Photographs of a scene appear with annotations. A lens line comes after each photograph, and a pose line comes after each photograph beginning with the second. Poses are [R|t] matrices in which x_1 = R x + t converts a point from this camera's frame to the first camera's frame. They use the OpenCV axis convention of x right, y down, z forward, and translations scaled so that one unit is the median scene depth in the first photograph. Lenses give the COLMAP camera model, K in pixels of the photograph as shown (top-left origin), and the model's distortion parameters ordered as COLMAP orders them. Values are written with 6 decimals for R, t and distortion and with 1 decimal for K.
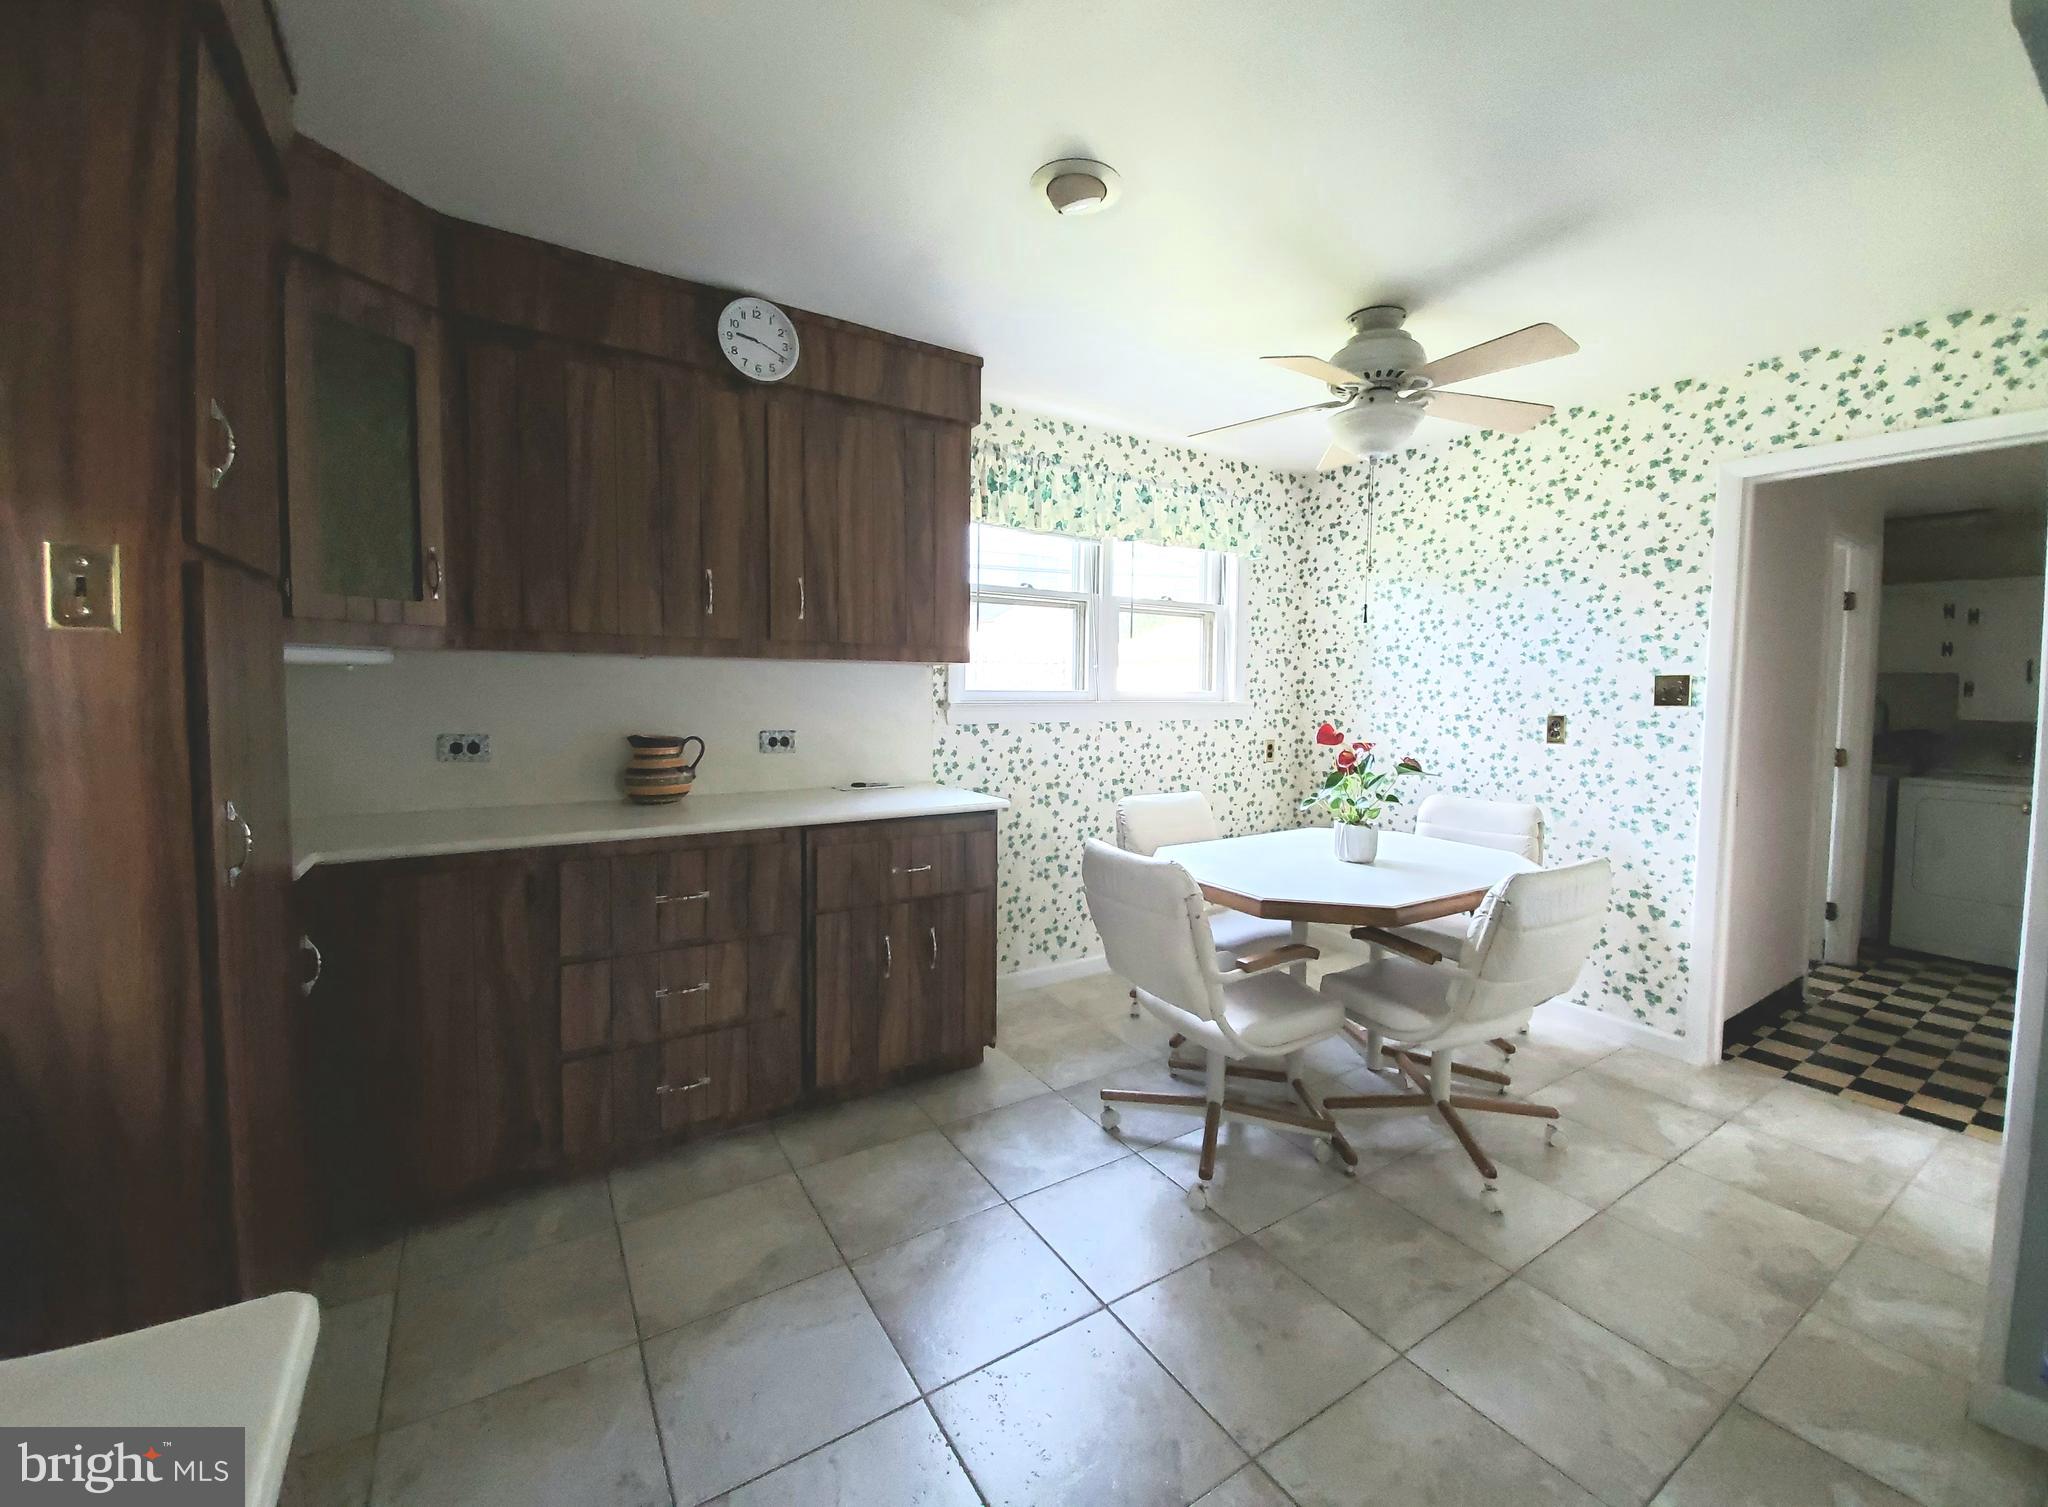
lens RADIAL K [[816.1, 0, 1041.2], [0, 816.1, 726.5], [0, 0, 1]] dist [-0.018432, -0.000891]
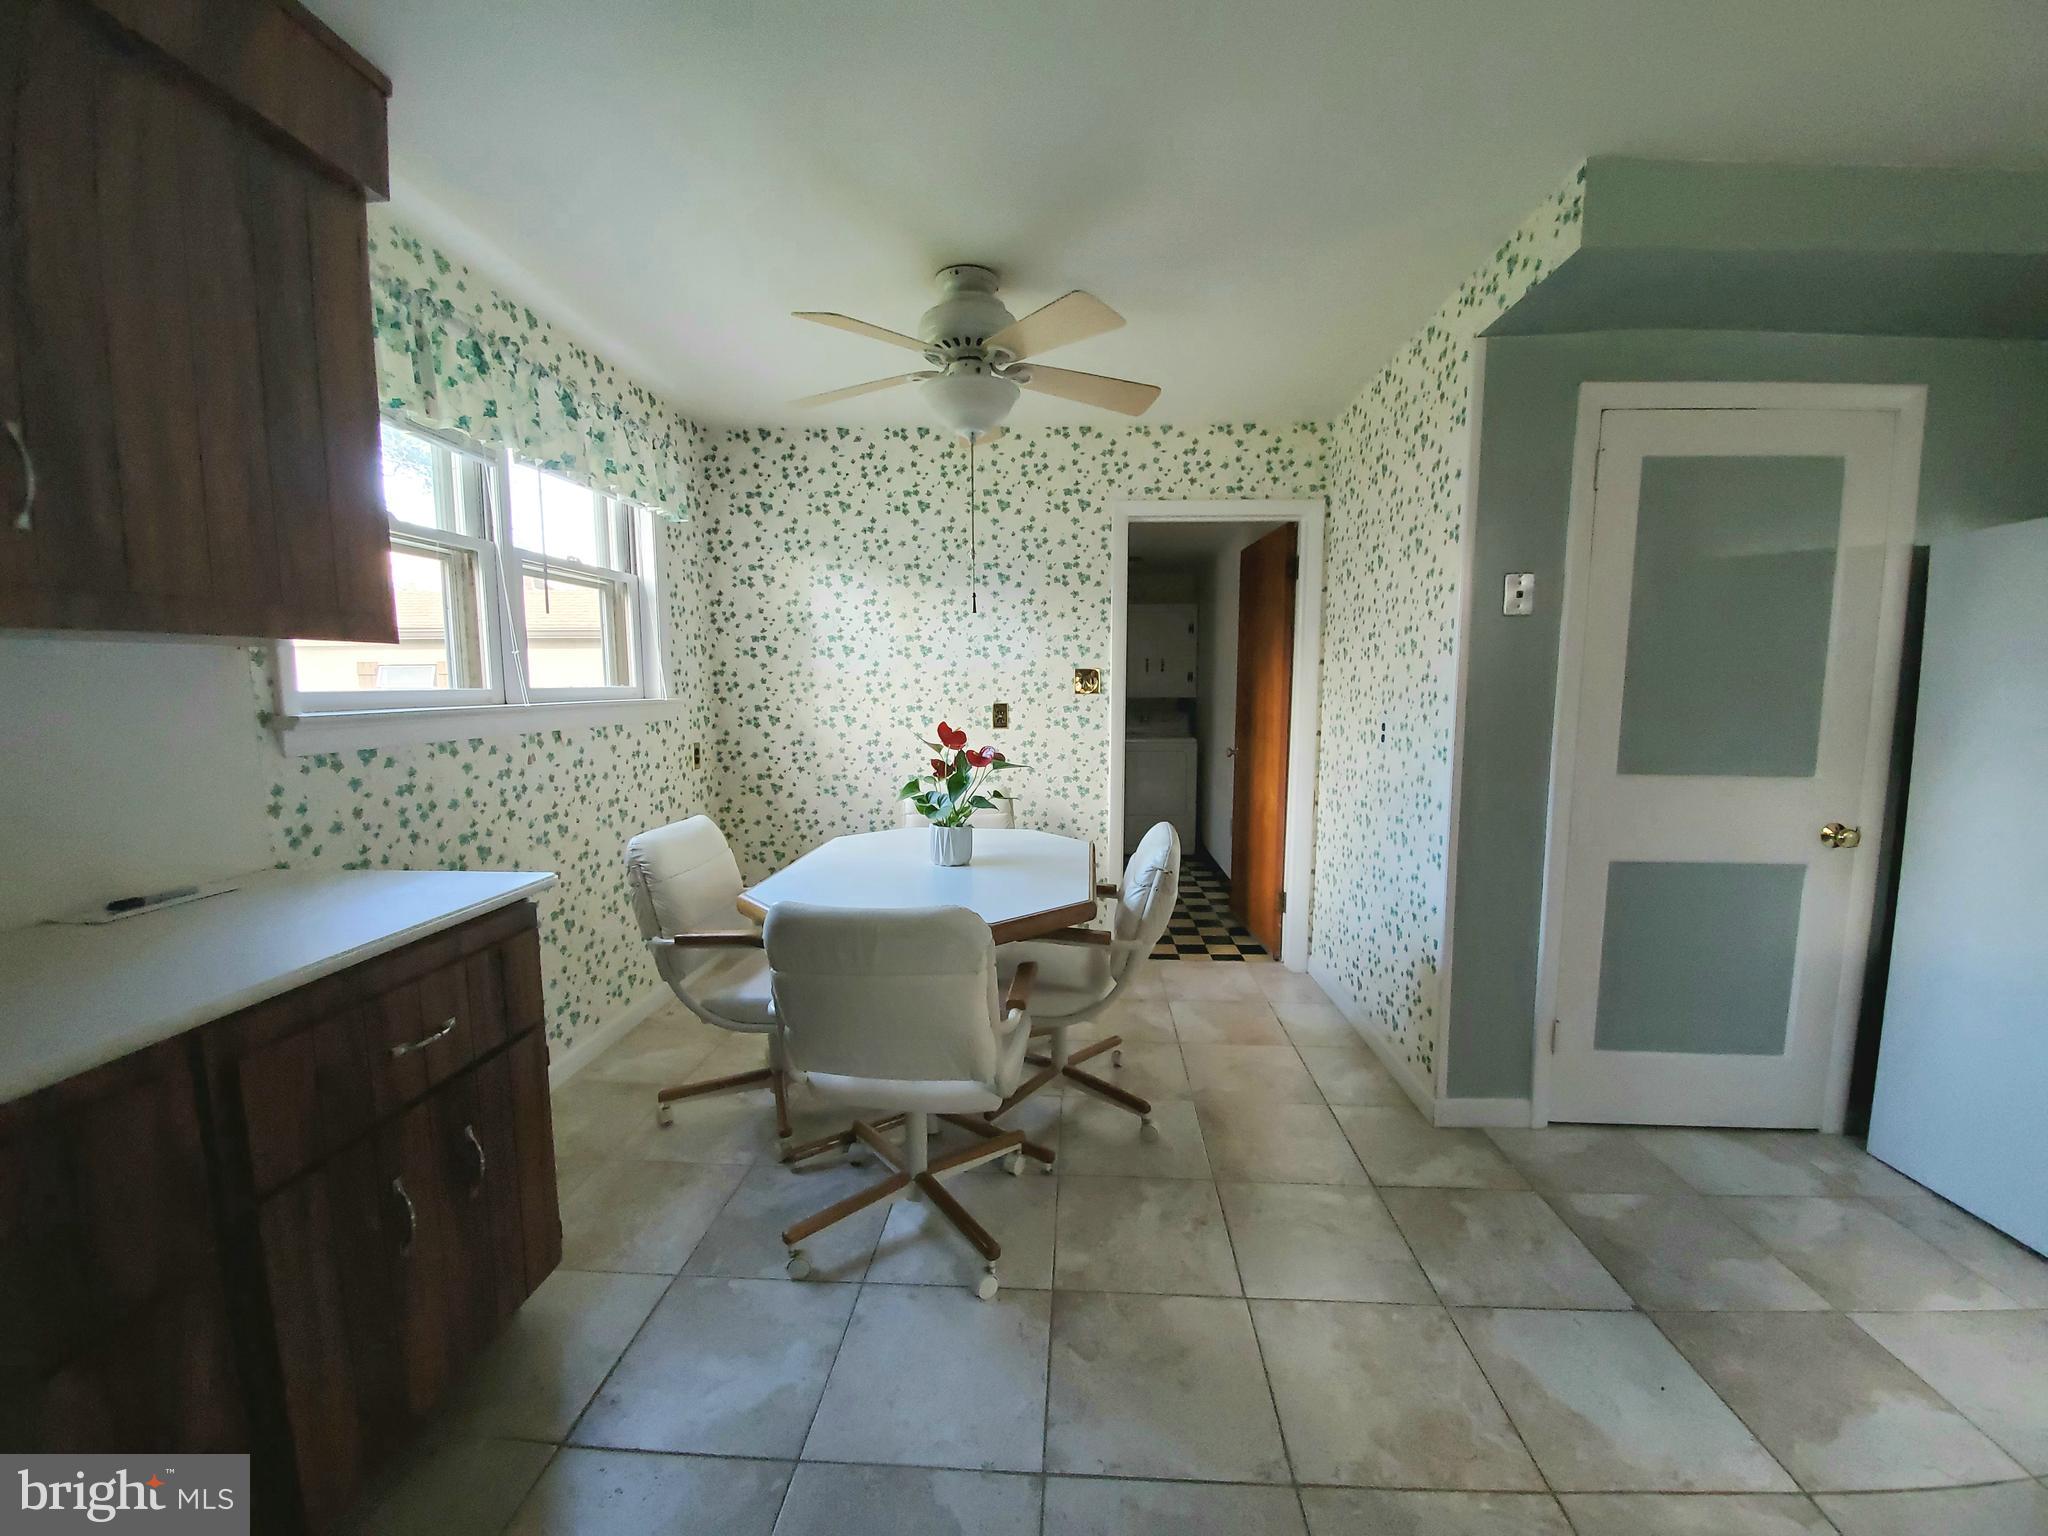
lens RADIAL K [[816.9, 0, 1037.2], [0, 816.9, 770.2], [0, 0, 1]] dist [0.003203, -0.010981]
pose [[0.578180, -0.097241, 0.810094, -0.269826], [0.041524, 0.995093, 0.089812, -0.022197], [-0.814852, -0.018289, 0.579381, 0.299107]]
